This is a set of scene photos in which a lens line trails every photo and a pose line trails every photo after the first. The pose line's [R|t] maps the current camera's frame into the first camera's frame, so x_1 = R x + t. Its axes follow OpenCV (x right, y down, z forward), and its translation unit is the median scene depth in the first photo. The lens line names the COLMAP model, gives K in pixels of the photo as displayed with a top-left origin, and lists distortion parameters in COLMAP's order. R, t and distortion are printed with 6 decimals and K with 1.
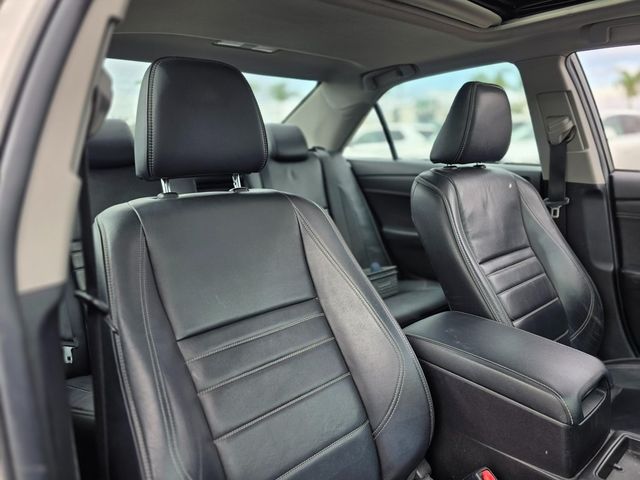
lens RADIAL K [[430.0, 0, 320.0], [0, 430.0, 240.0], [0, 0, 1]] dist [0.065426, -0.068507]
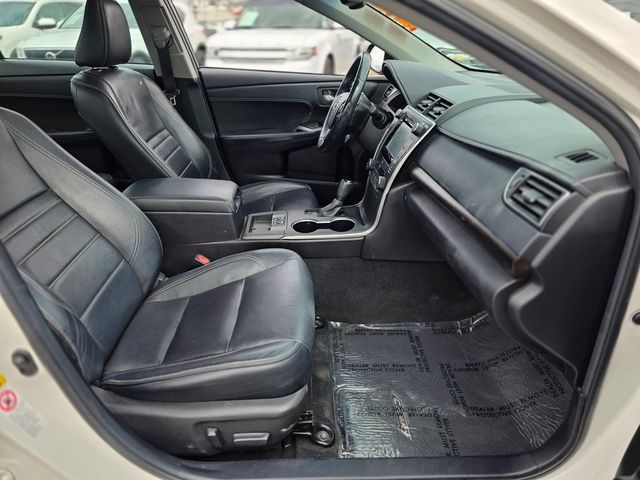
lens RADIAL K [[430.0, 0, 320.0], [0, 430.0, 240.0], [0, 0, 1]] dist [0.065426, -0.068507]
pose [[0.613688, -0.324310, 0.719869, -0.337517], [0.140954, 0.942101, 0.304265, -0.001068], [-0.776865, -0.085255, 0.623869, -0.288723]]
